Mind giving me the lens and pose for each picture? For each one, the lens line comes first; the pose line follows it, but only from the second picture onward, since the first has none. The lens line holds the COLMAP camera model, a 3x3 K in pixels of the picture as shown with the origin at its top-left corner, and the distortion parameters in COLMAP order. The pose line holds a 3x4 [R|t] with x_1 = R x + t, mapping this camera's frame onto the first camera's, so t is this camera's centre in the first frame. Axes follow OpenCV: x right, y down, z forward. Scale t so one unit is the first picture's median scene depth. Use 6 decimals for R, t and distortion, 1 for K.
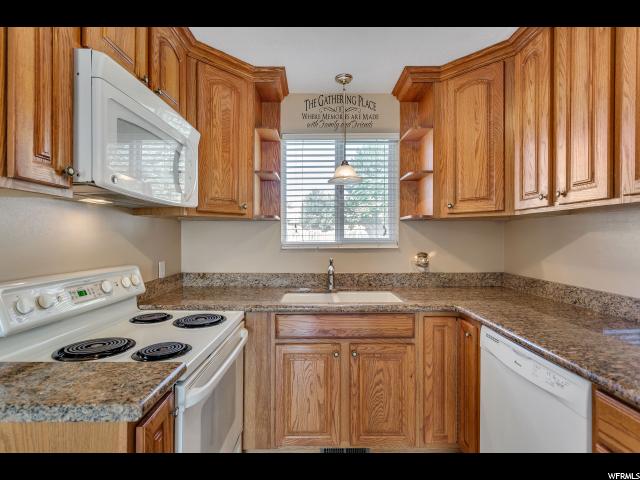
lens RADIAL K [[310.4, 0, 318.8], [0, 310.4, 236.4], [0, 0, 1]] dist [0.004361, 0.001718]
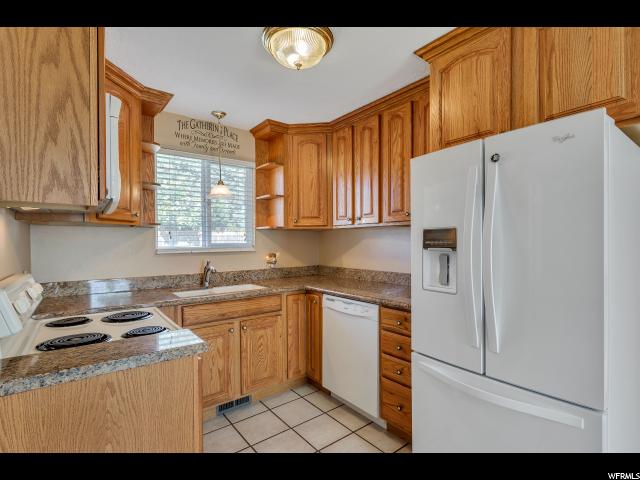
lens RADIAL K [[310.4, 0, 321.3], [0, 310.4, 243.1], [0, 0, 1]] dist [0.004361, 0.001718]
pose [[0.790473, -0.006938, 0.612457, -0.390156], [0.003937, 0.999973, 0.006246, -0.001098], [-0.612484, -0.002526, 0.790479, -0.246174]]
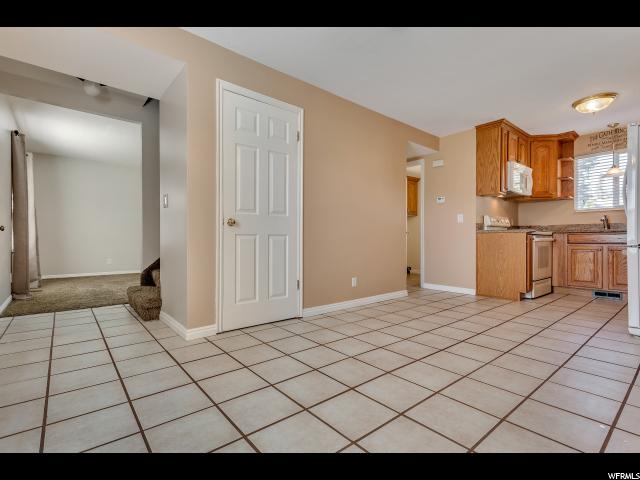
lens RADIAL K [[310.4, 0, 314.4], [0, 310.4, 238.3], [0, 0, 1]] dist [0.004361, 0.001718]
pose [[0.632669, -0.004341, -0.774410, 0.458399], [0.000332, 0.999986, -0.005334, 0.259654], [0.774423, 0.003117, 0.632661, -1.937887]]
